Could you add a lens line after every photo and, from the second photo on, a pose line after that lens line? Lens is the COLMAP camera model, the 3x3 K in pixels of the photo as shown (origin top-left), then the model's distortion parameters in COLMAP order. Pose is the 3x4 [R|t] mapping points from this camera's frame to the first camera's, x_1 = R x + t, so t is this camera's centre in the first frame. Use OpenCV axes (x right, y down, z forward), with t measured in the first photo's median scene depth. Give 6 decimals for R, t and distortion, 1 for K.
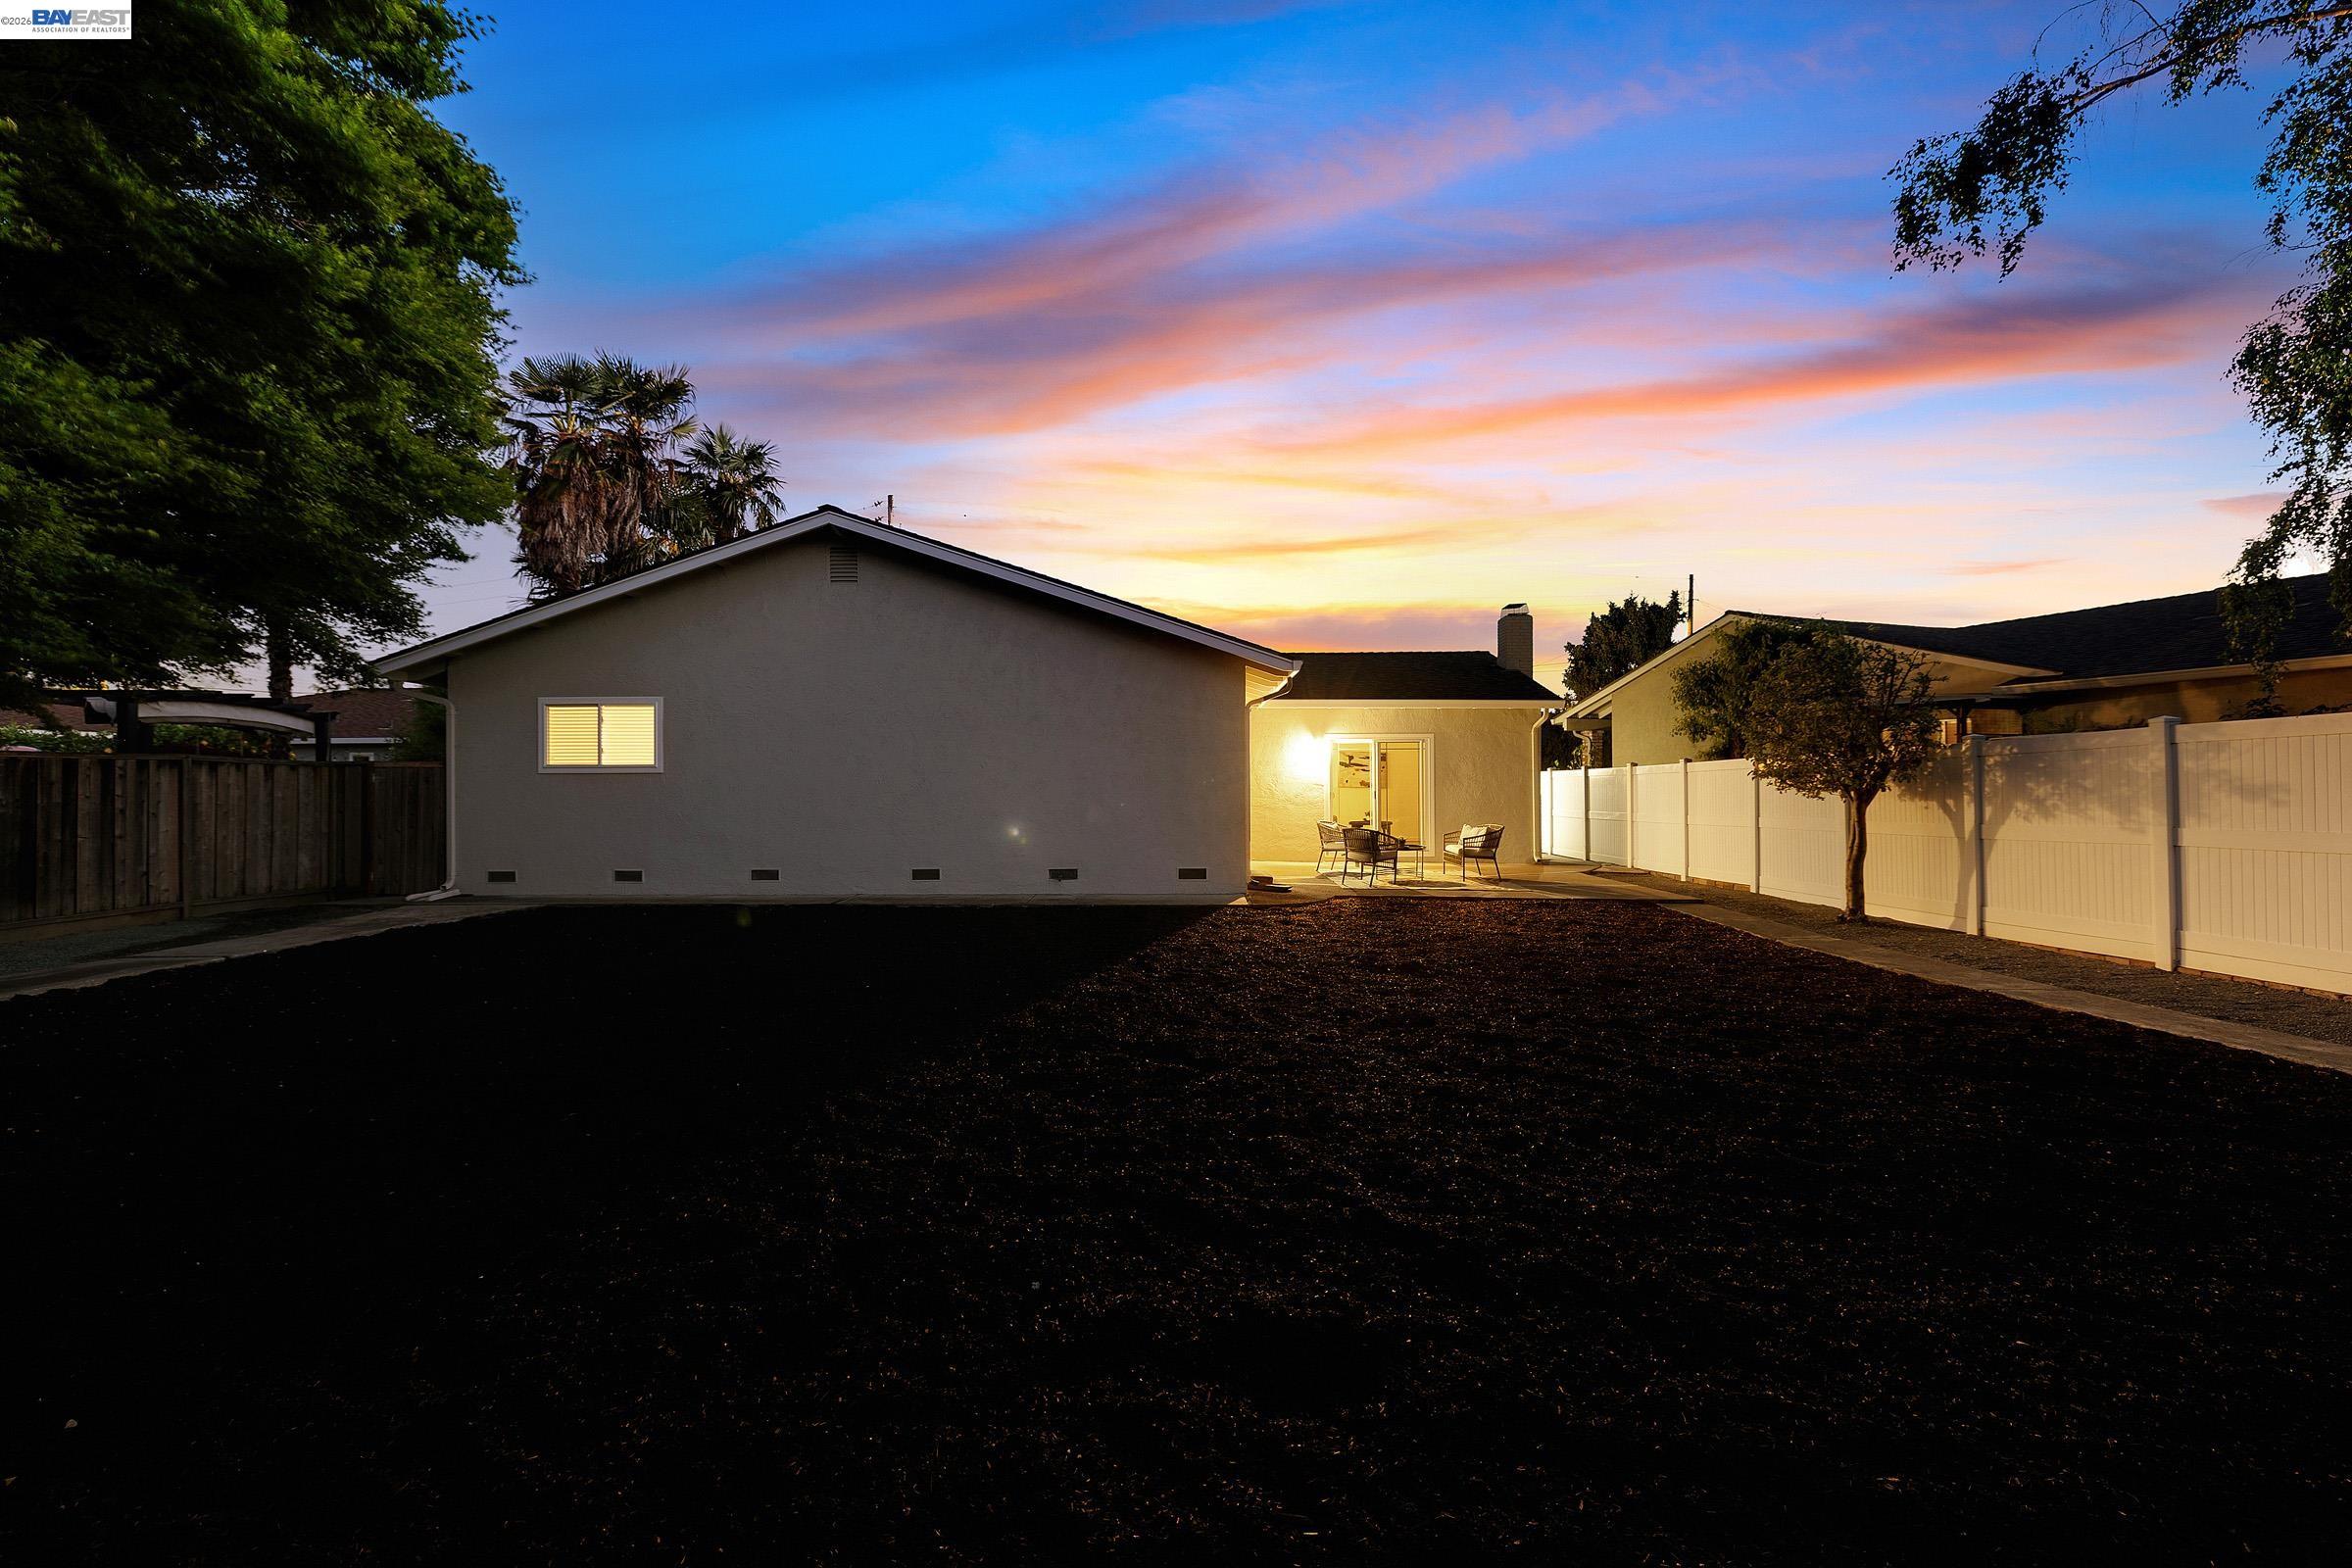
lens RADIAL K [[980.6, 0, 1170.2], [0, 980.6, 791.3], [0, 0, 1]] dist [0.001087, -0.000298]
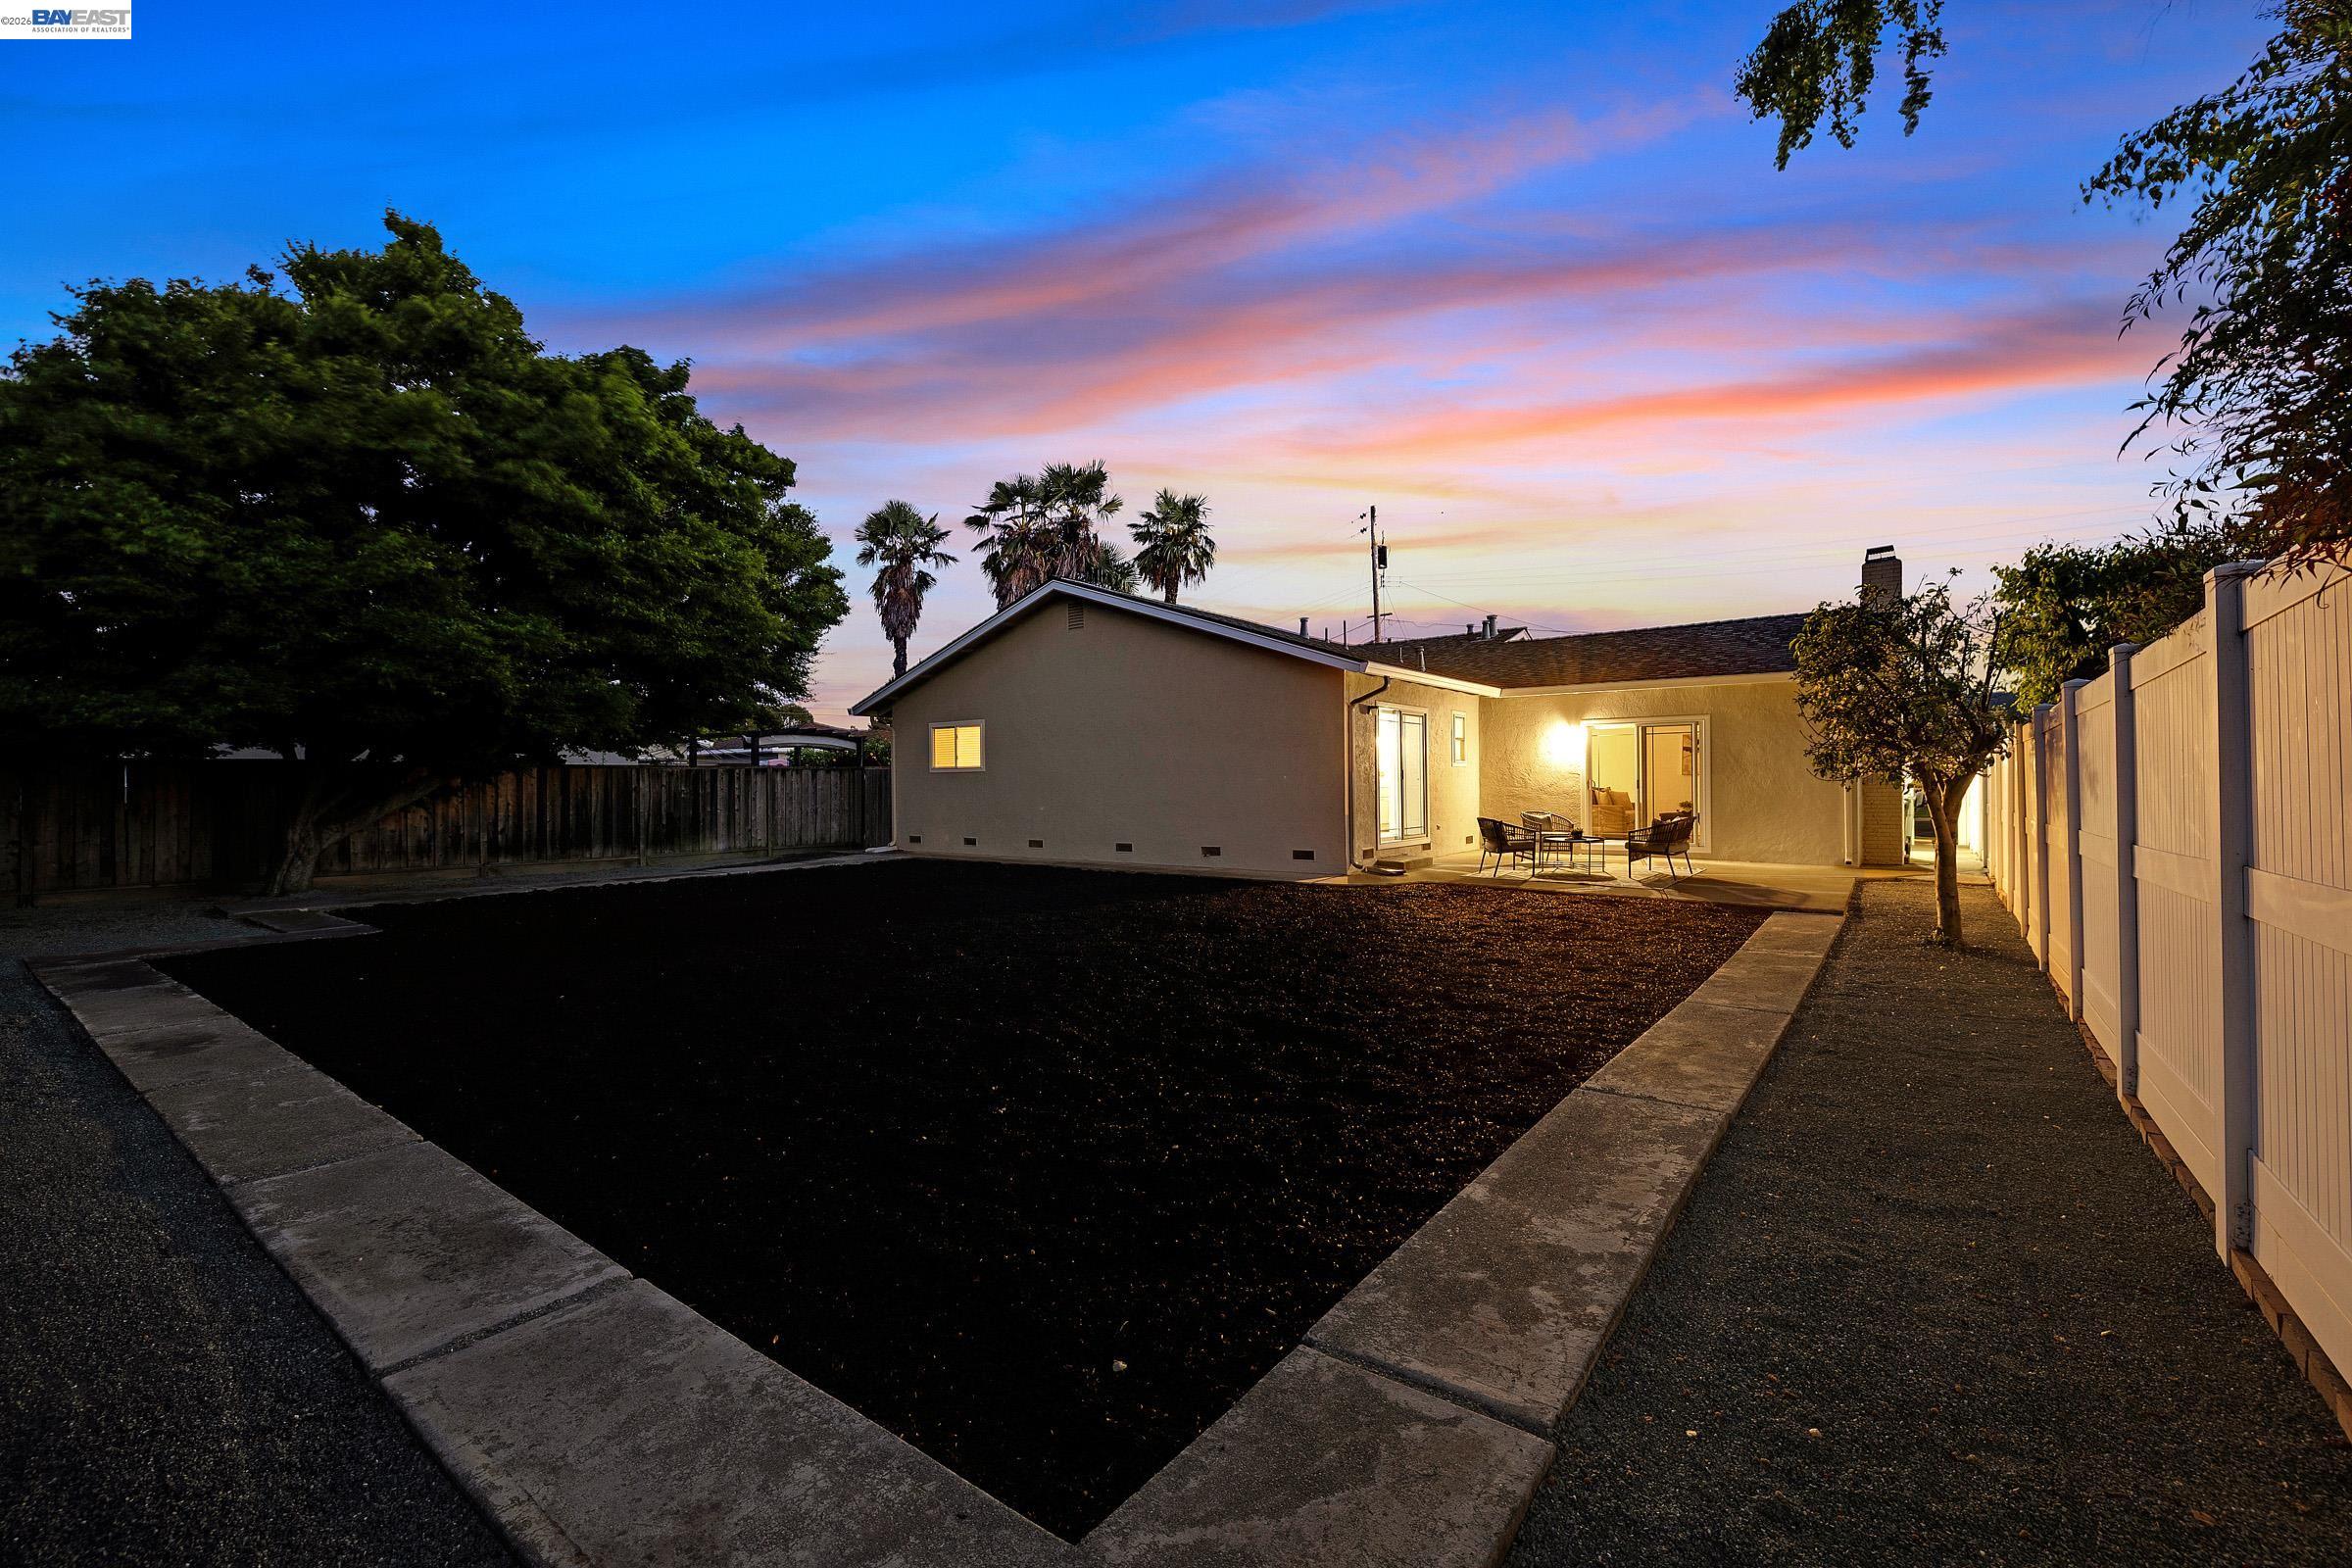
lens RADIAL K [[980.6, 0, 1170.2], [0, 980.6, 791.3], [0, 0, 1]] dist [0.001087, -0.000298]
pose [[0.799476, 0.001403, -0.600697, 0.581067], [0.007627, 0.999893, 0.012487, -0.005707], [0.600650, -0.014564, 0.799380, -0.003584]]
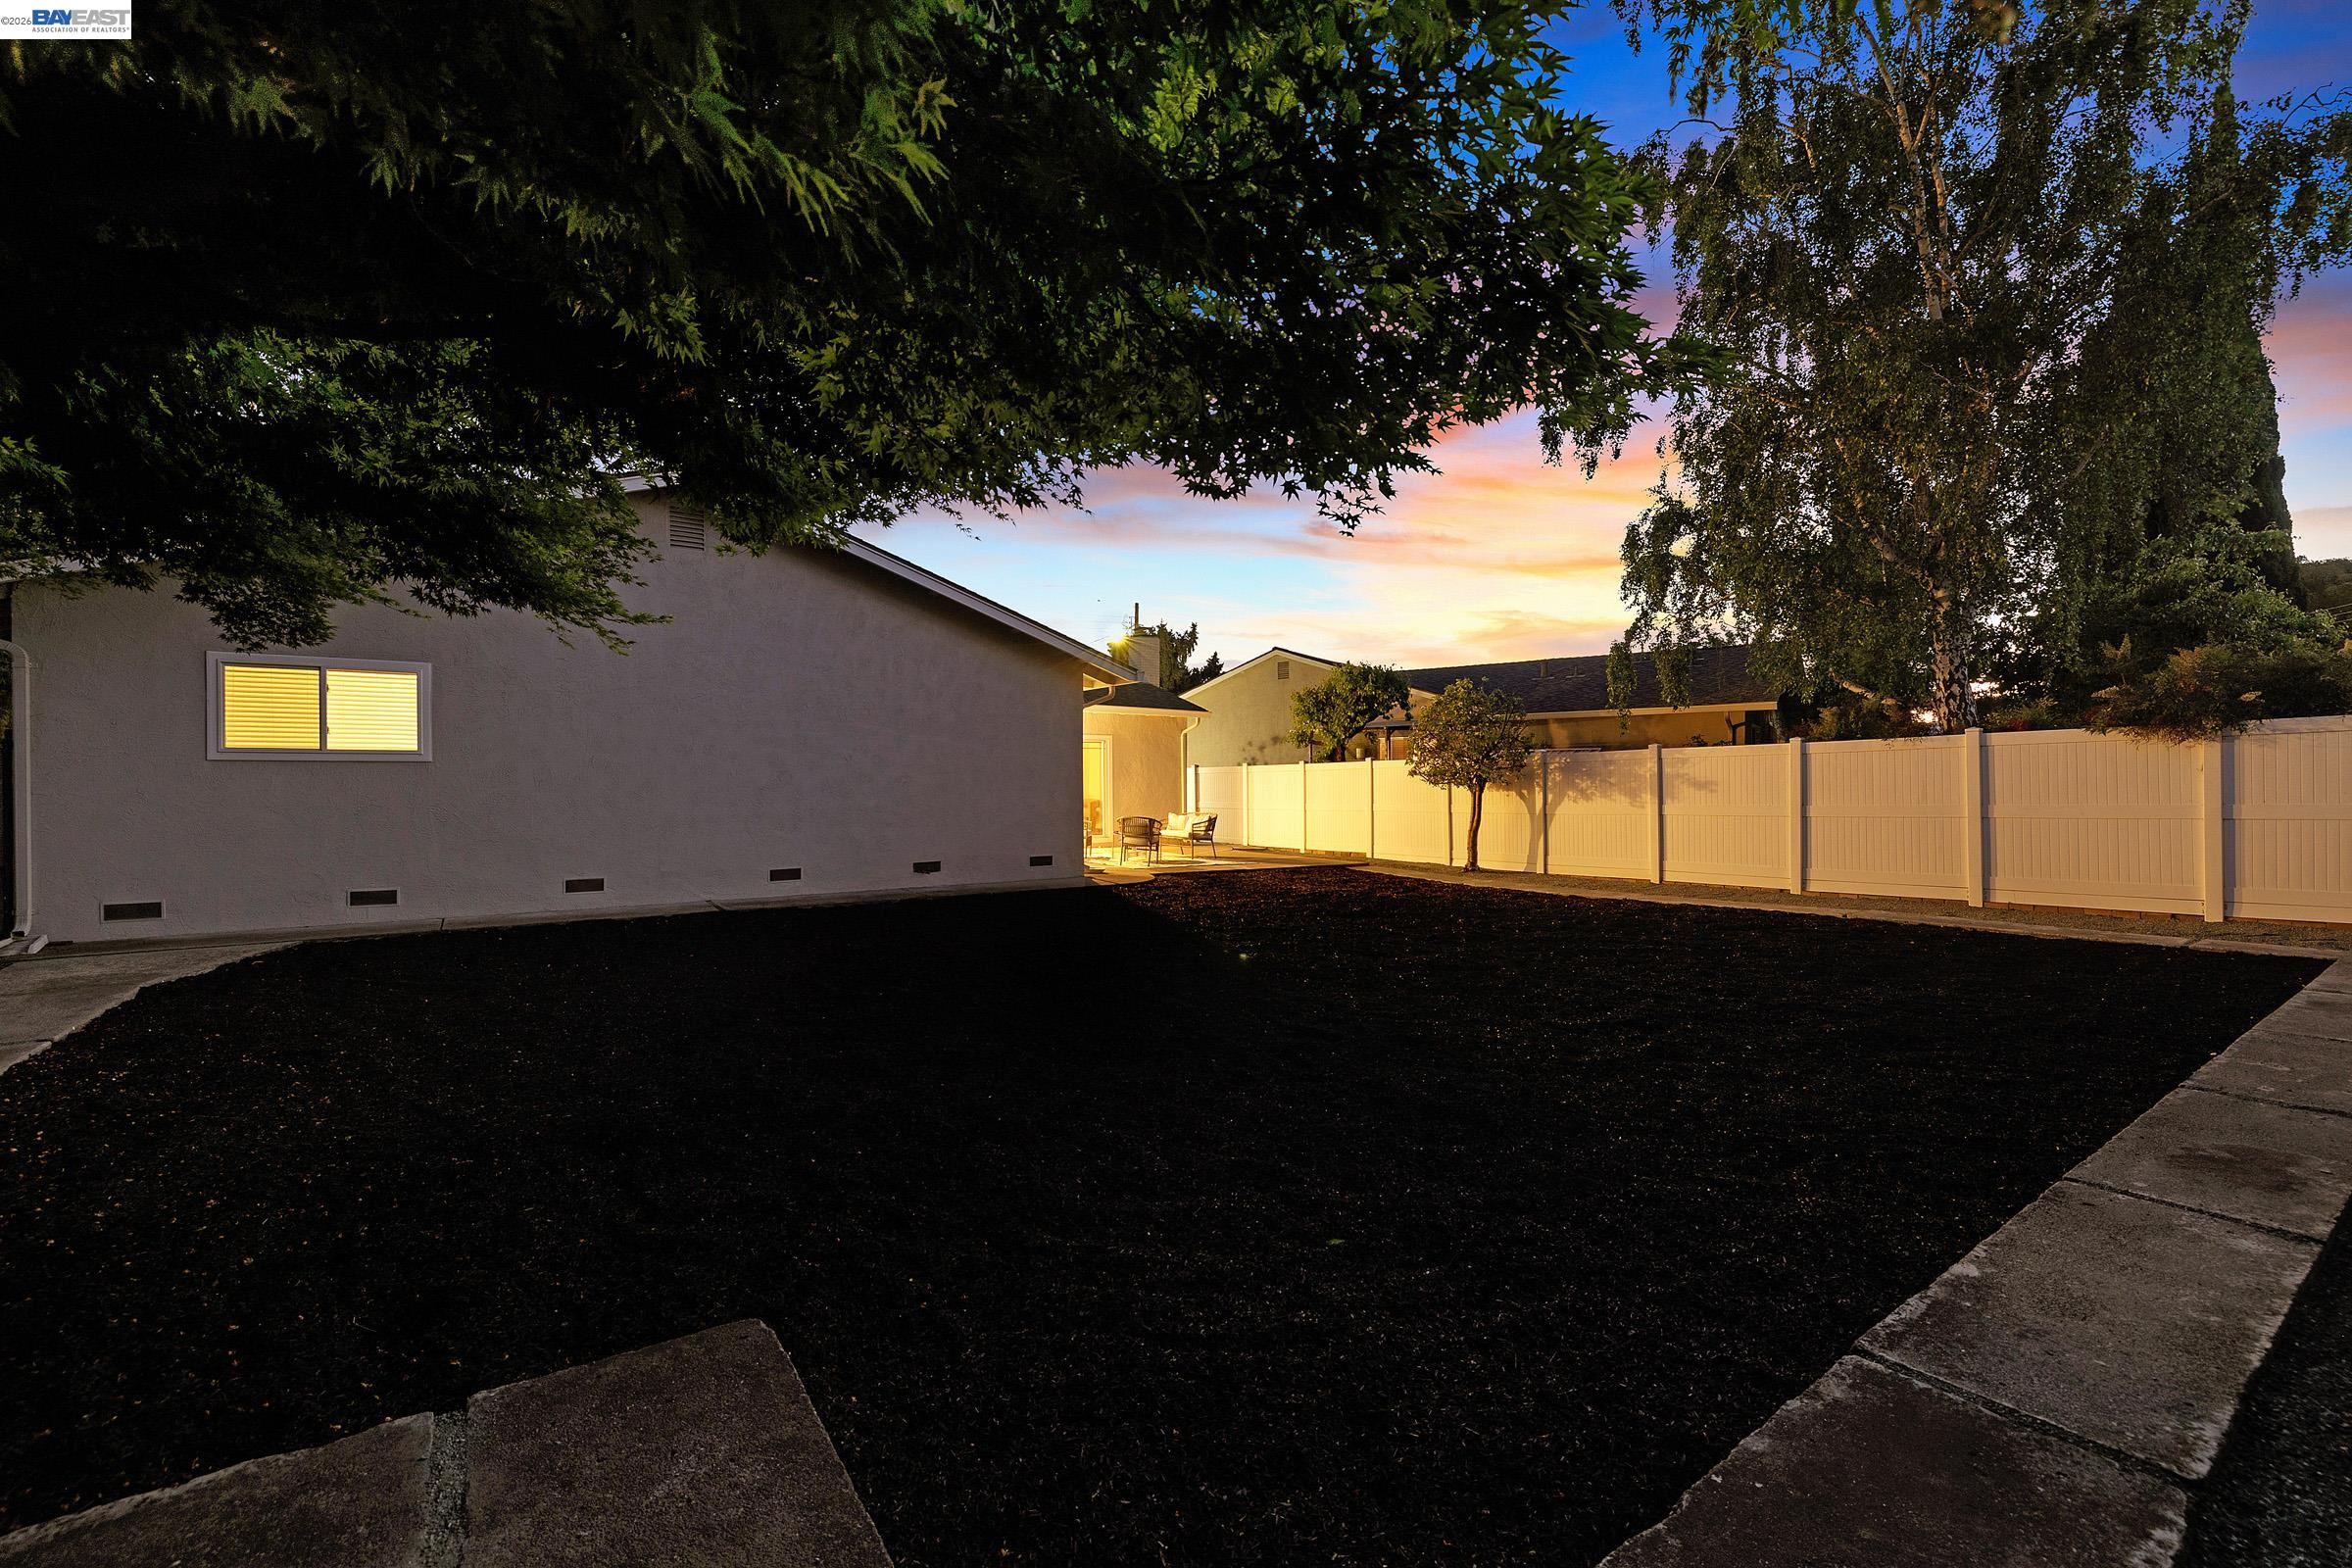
lens RADIAL K [[980.6, 0, 1170.2], [0, 980.6, 791.3], [0, 0, 1]] dist [0.001087, -0.000298]
pose [[0.812741, -0.003427, 0.582615, -0.494114], [0.000424, 0.999986, 0.005291, 0.001037], [-0.582625, -0.004053, 0.812731, 0.029222]]
